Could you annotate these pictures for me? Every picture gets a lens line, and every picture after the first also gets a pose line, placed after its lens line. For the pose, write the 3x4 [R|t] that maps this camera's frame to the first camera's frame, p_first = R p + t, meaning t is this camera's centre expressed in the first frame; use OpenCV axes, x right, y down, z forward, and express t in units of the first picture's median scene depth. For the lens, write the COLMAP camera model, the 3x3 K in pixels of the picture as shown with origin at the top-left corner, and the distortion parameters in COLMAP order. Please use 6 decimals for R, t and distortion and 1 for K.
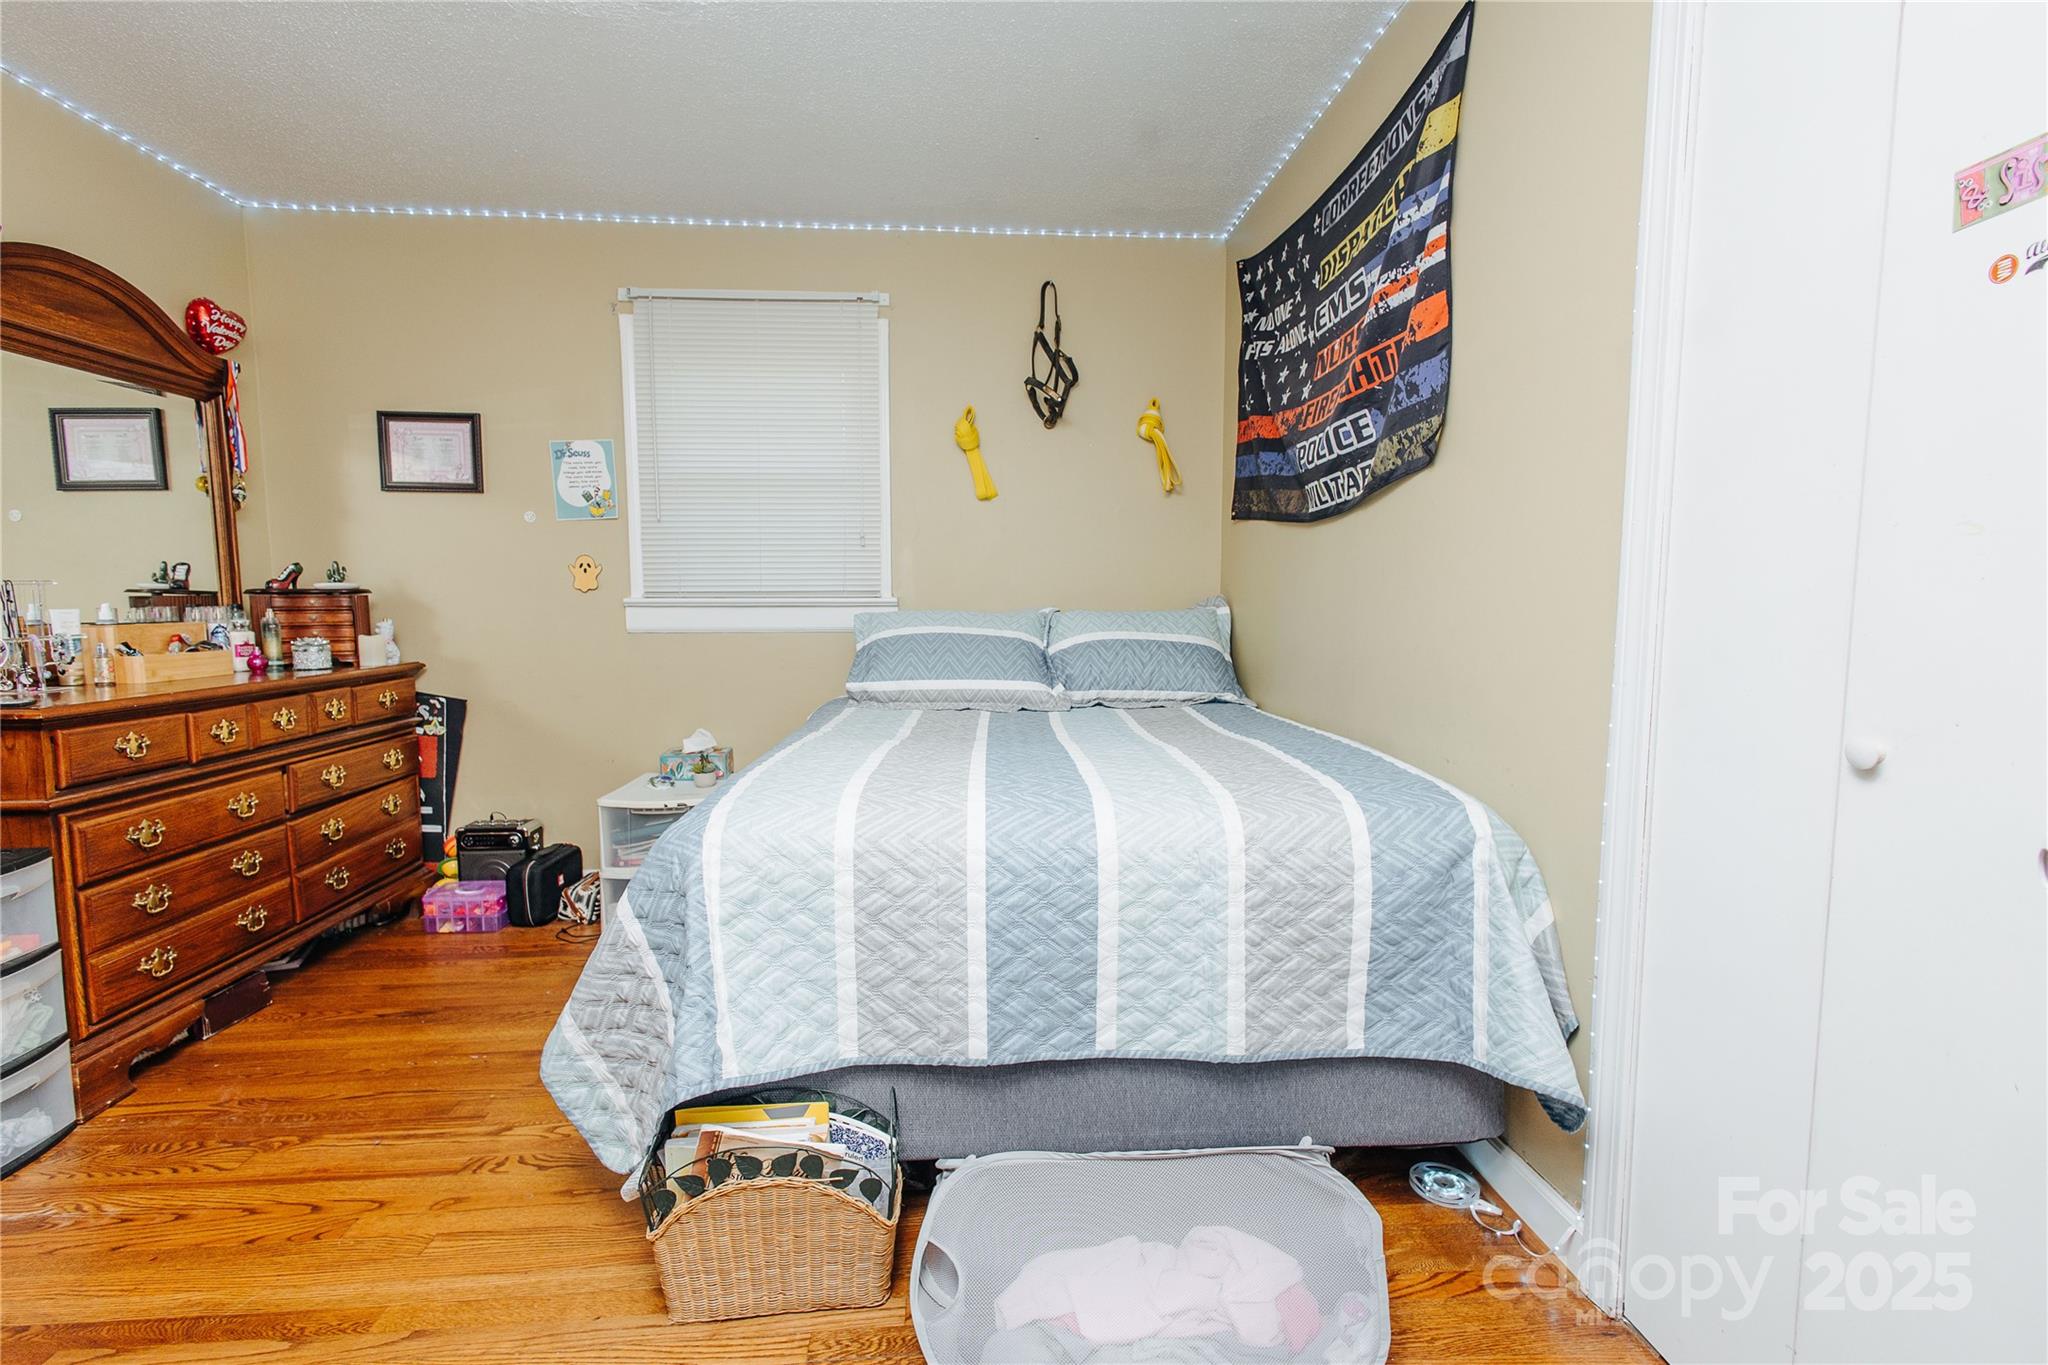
lens RADIAL K [[937.0, 0, 1030.4], [0, 937.0, 683.6], [0, 0, 1]] dist [0.014465, -0.004574]
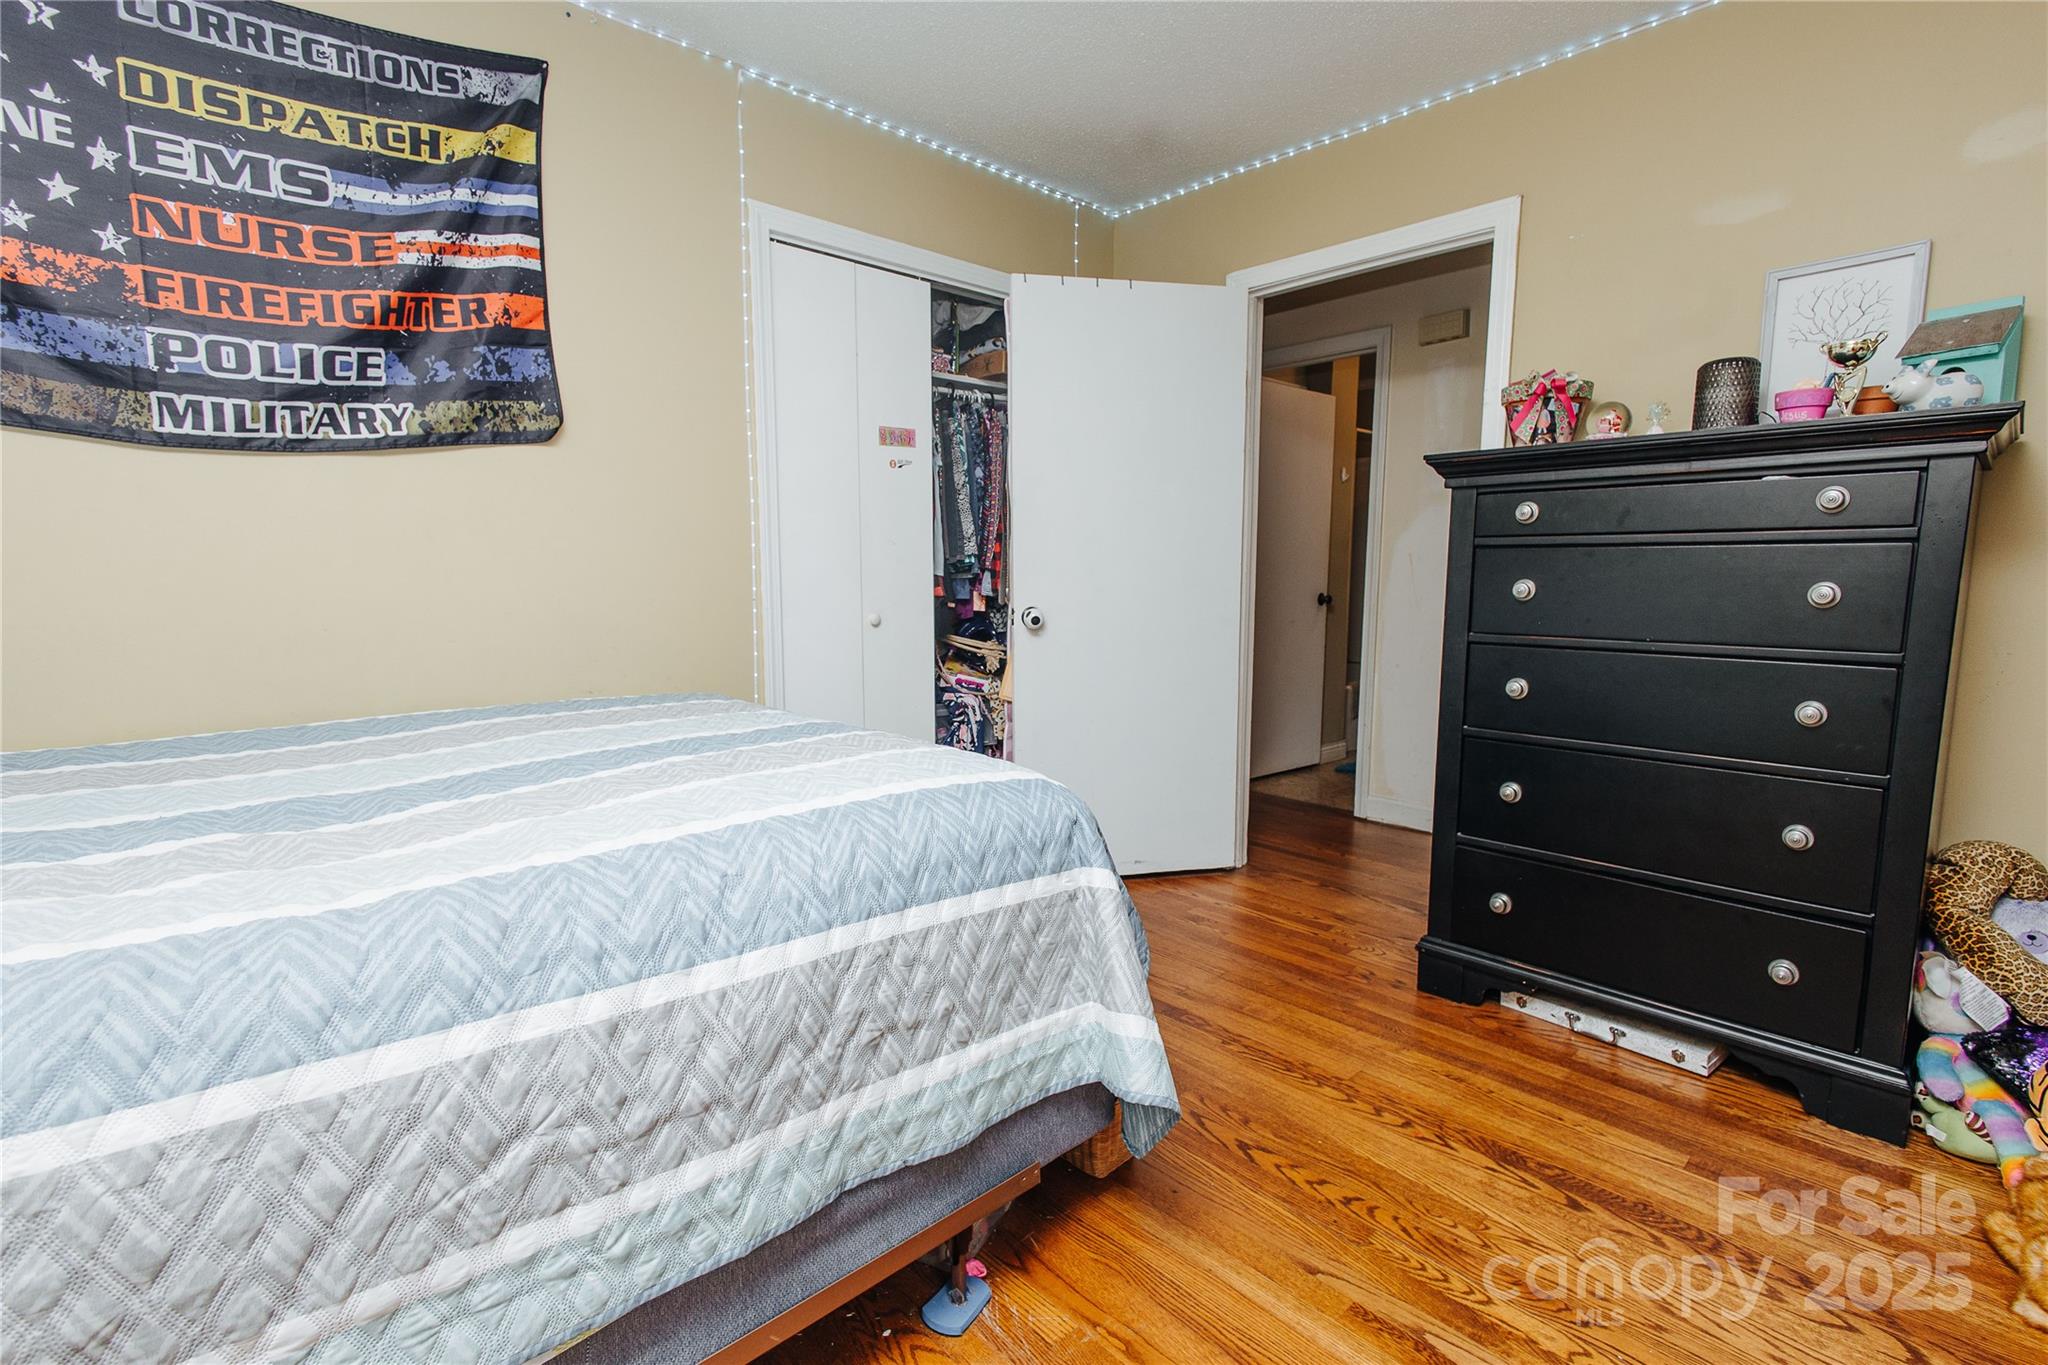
lens RADIAL K [[937.0, 0, 1017.3], [0, 937.0, 685.7], [0, 0, 1]] dist [0.014465, -0.004574]
pose [[-0.615190, -0.097112, 0.782375, -0.580189], [0.068750, 0.981996, 0.175949, -0.070904], [-0.785375, 0.162031, -0.597438, 0.856359]]
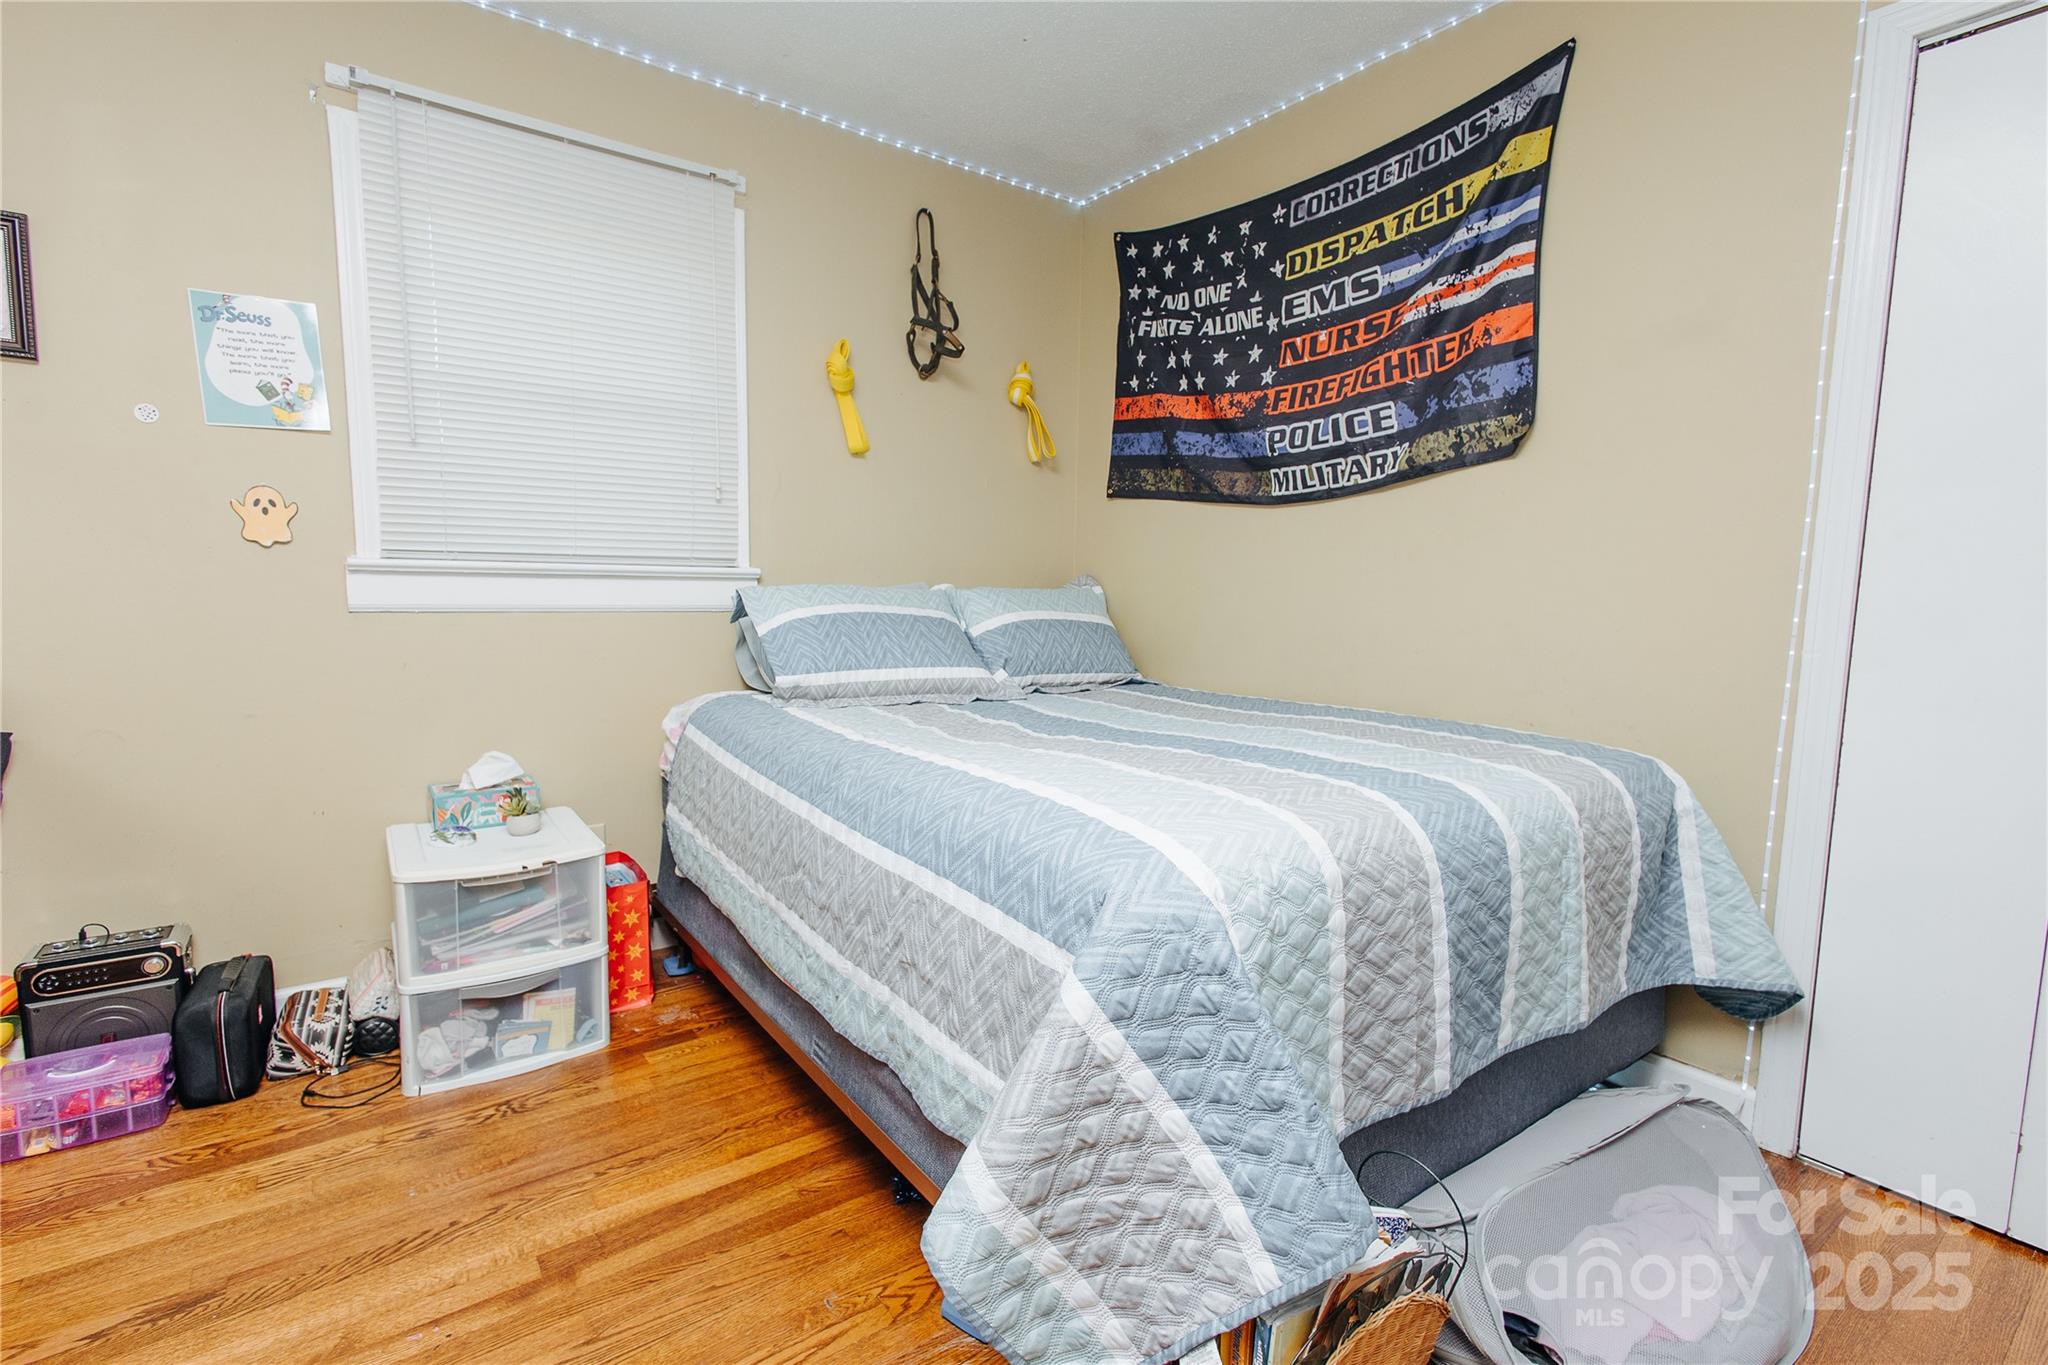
lens RADIAL K [[937.0, 0, 1030.2], [0, 937.0, 684.8], [0, 0, 1]] dist [0.014465, -0.004574]
pose [[0.848479, -0.039648, 0.527742, -0.435183], [0.029570, 0.999184, 0.027524, -0.009450], [-0.528402, -0.007748, 0.848959, 0.237180]]
